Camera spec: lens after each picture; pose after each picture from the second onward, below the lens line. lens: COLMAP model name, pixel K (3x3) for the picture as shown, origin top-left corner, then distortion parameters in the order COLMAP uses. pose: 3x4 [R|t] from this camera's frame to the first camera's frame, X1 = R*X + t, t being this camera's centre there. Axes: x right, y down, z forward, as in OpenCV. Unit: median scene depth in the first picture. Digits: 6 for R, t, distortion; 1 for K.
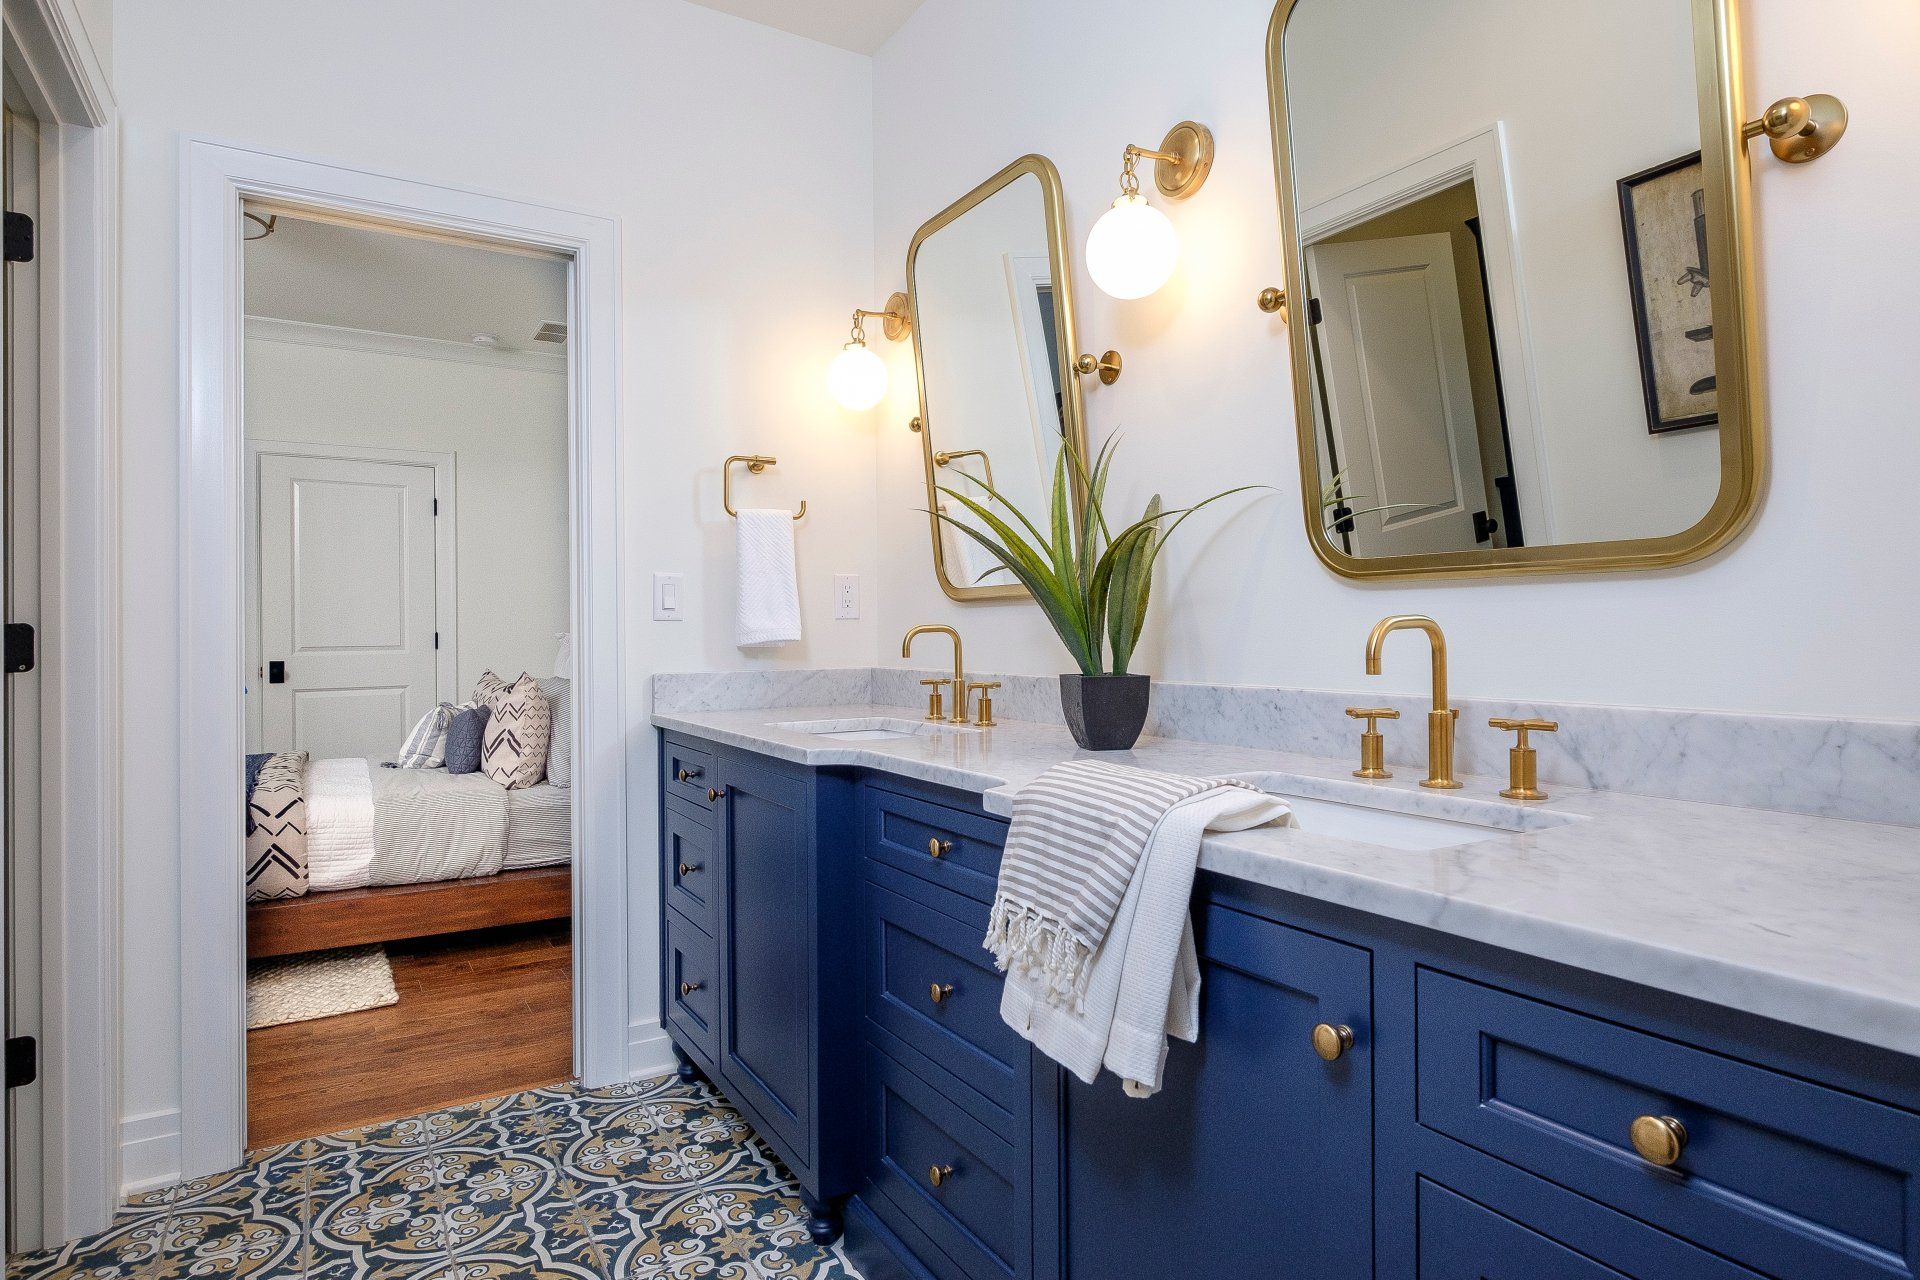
lens RADIAL K [[1045.8, 0, 961.1], [0, 1045.8, 638.0], [0, 0, 1]] dist [0.028446, -0.000243]
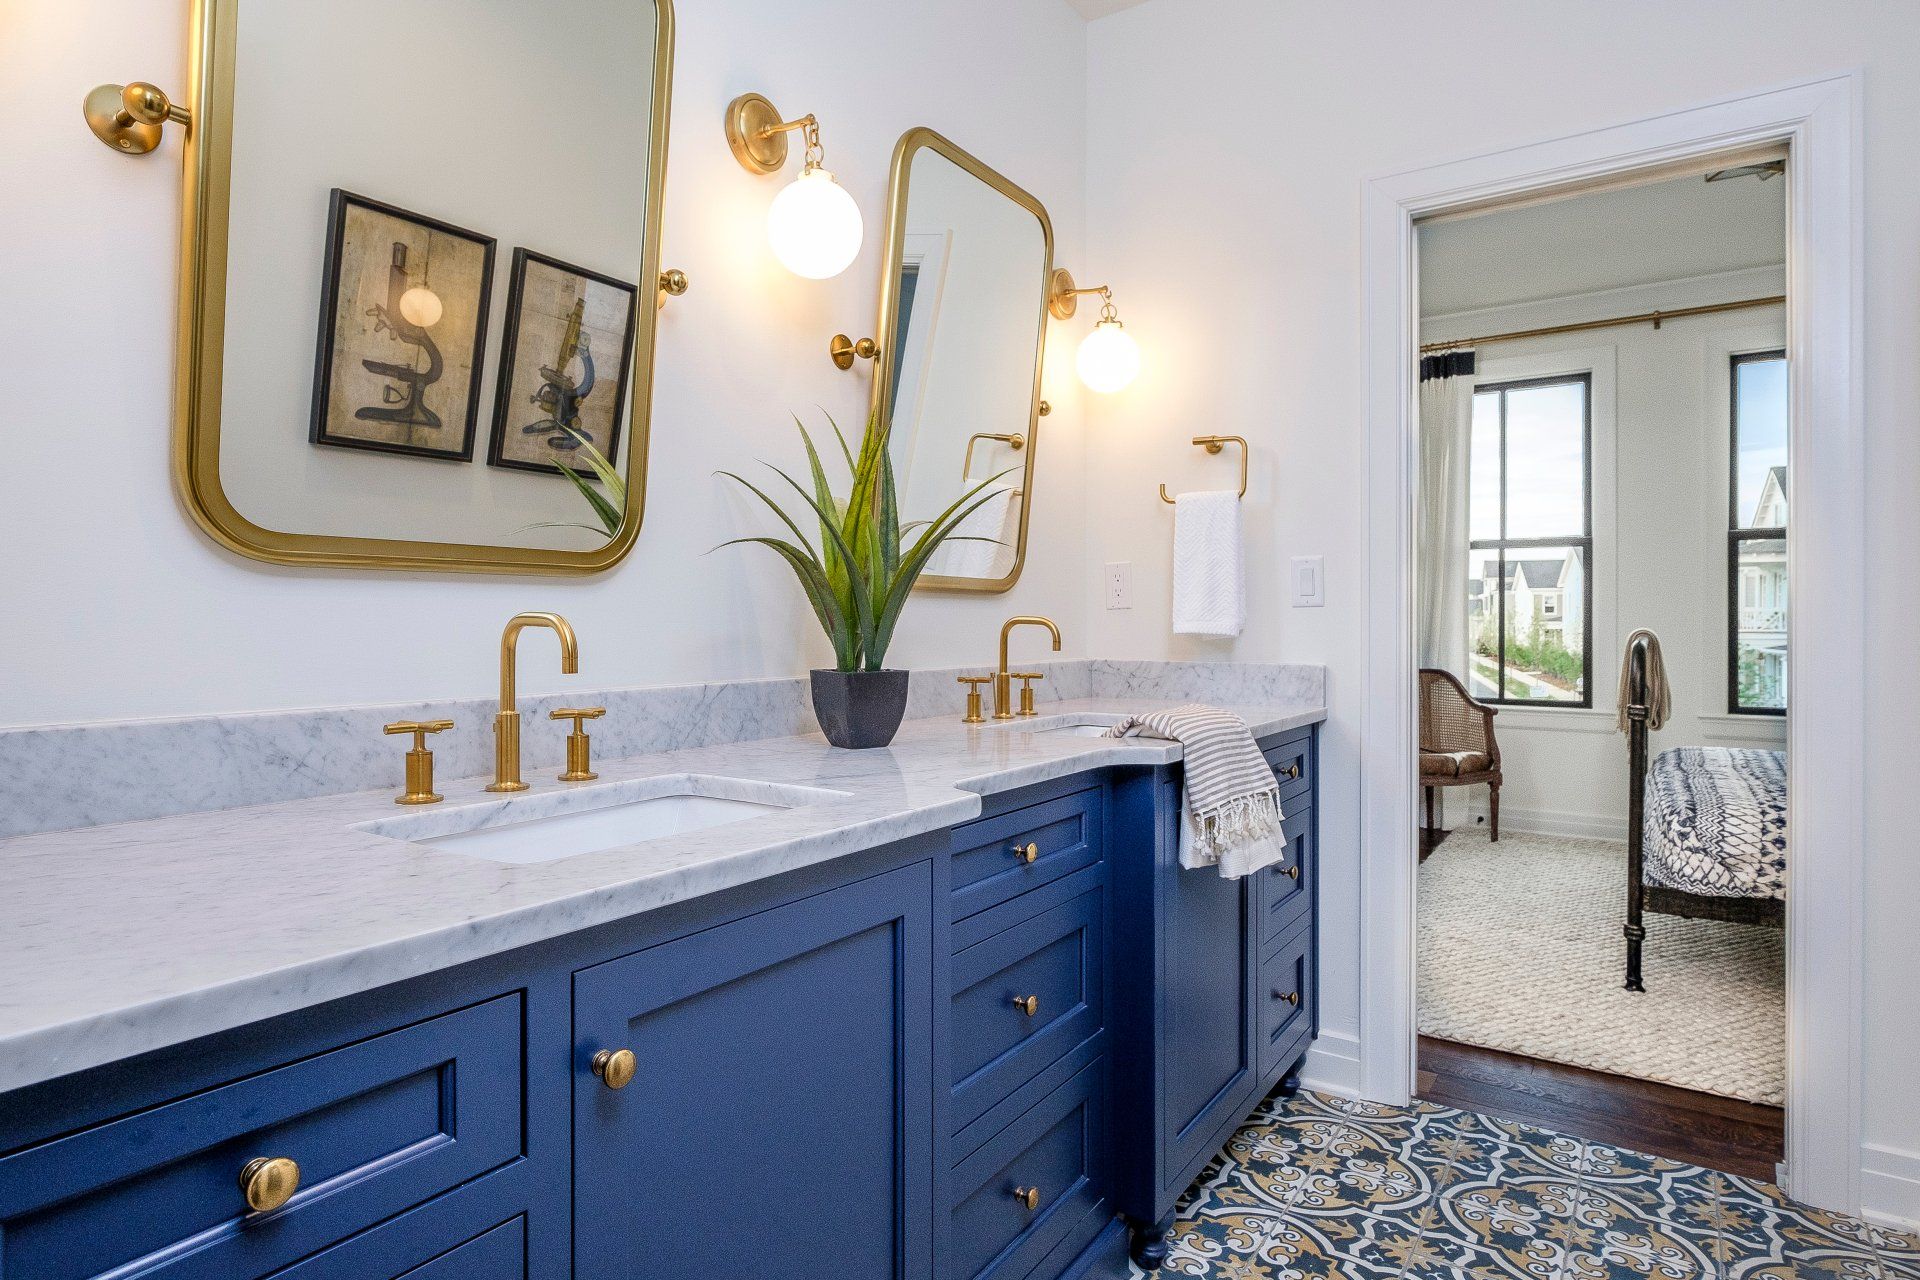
lens RADIAL K [[1025.0, 0, 957.3], [0, 1025.0, 626.9], [0, 0, 1]] dist [0.001261, 0.000521]
pose [[-0.403739, 0.010043, 0.914819, -0.869108], [0.017464, 0.999842, -0.003269, -0.000572], [-0.914707, 0.014656, -0.403851, 1.457624]]
